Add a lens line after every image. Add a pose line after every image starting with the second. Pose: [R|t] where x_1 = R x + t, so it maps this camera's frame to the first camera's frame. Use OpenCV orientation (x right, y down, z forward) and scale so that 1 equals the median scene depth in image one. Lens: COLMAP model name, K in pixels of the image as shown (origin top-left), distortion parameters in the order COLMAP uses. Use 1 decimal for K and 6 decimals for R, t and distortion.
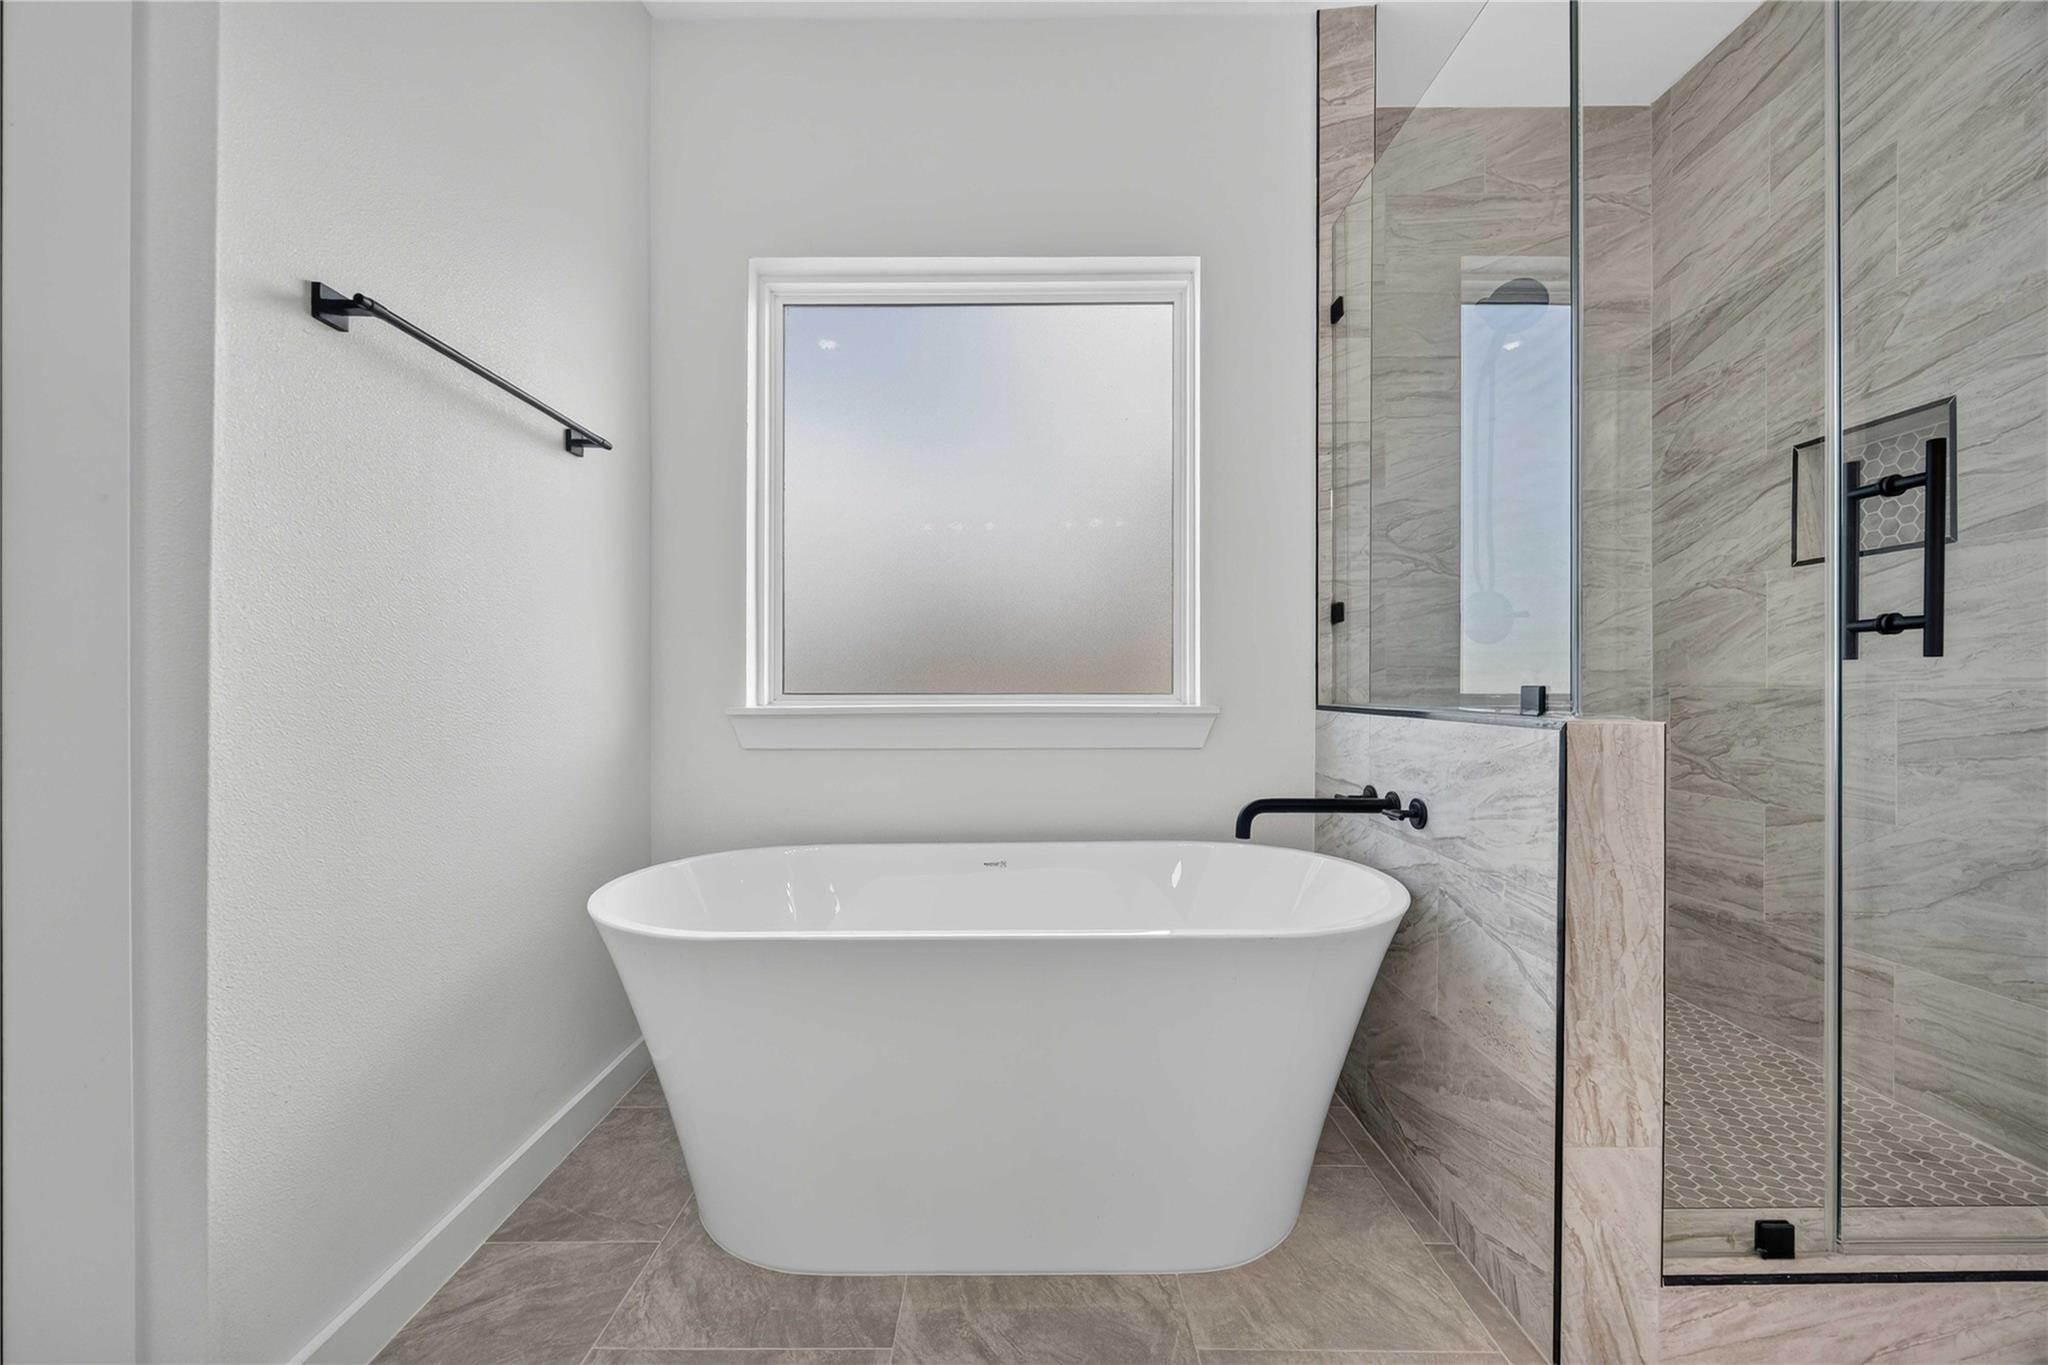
lens RADIAL K [[779.0, 0, 1025.1], [0, 779.0, 691.8], [0, 0, 1]] dist [-0.002313, -0.000025]
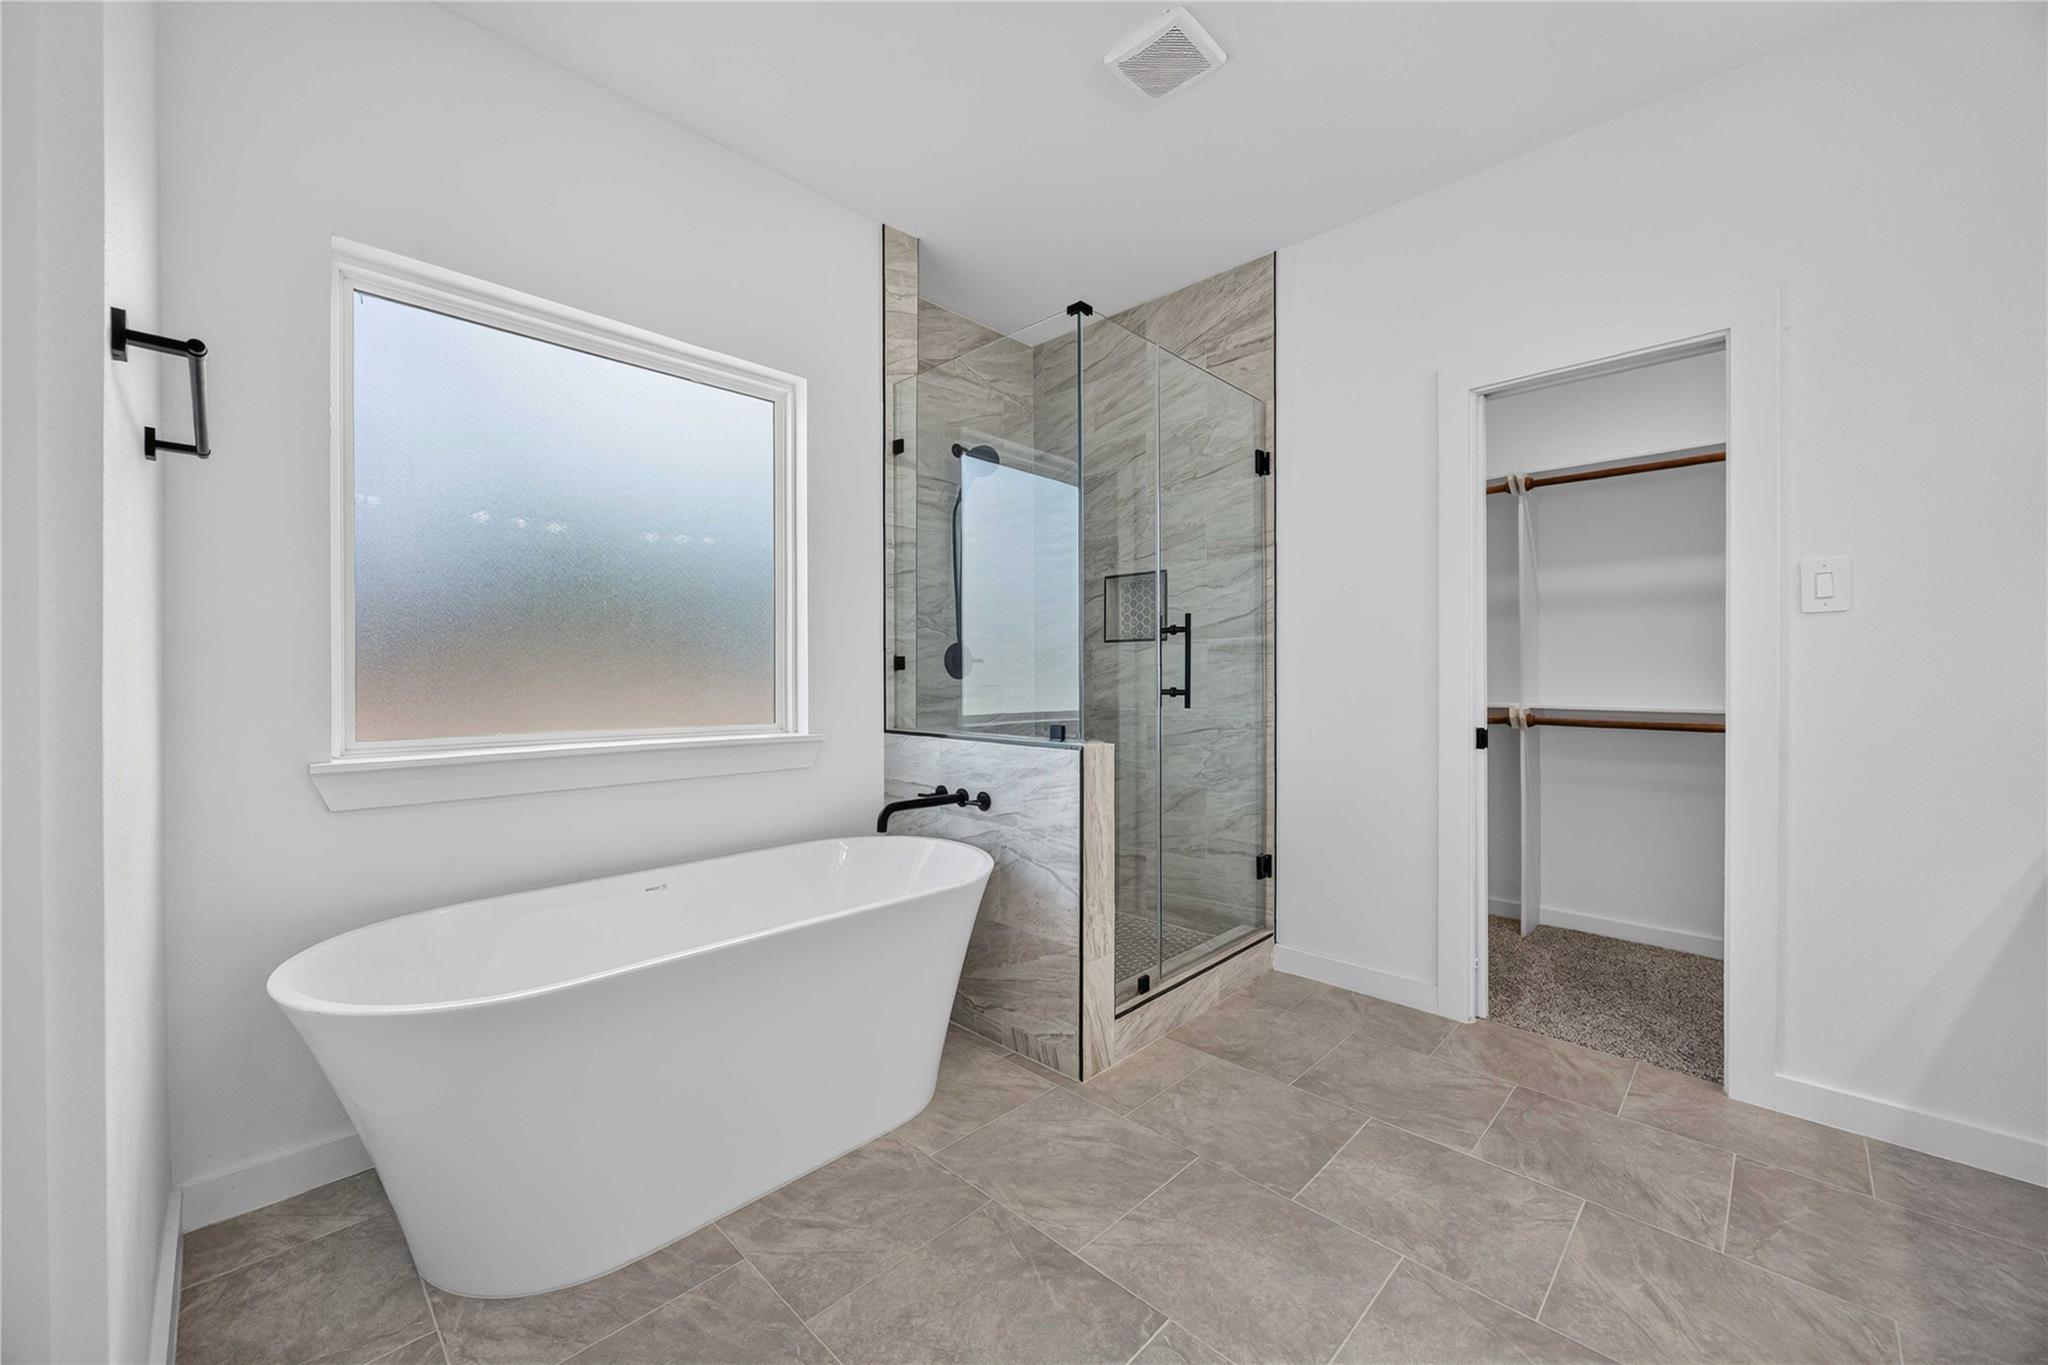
lens RADIAL K [[779.0, 0, 1027.8], [0, 779.0, 681.4], [0, 0, 1]] dist [-0.002313, -0.000025]
pose [[0.693463, -0.001800, 0.720490, -0.678445], [0.001145, 0.999998, 0.001396, -0.107194], [-0.720491, -0.000143, 0.693464, -0.211131]]
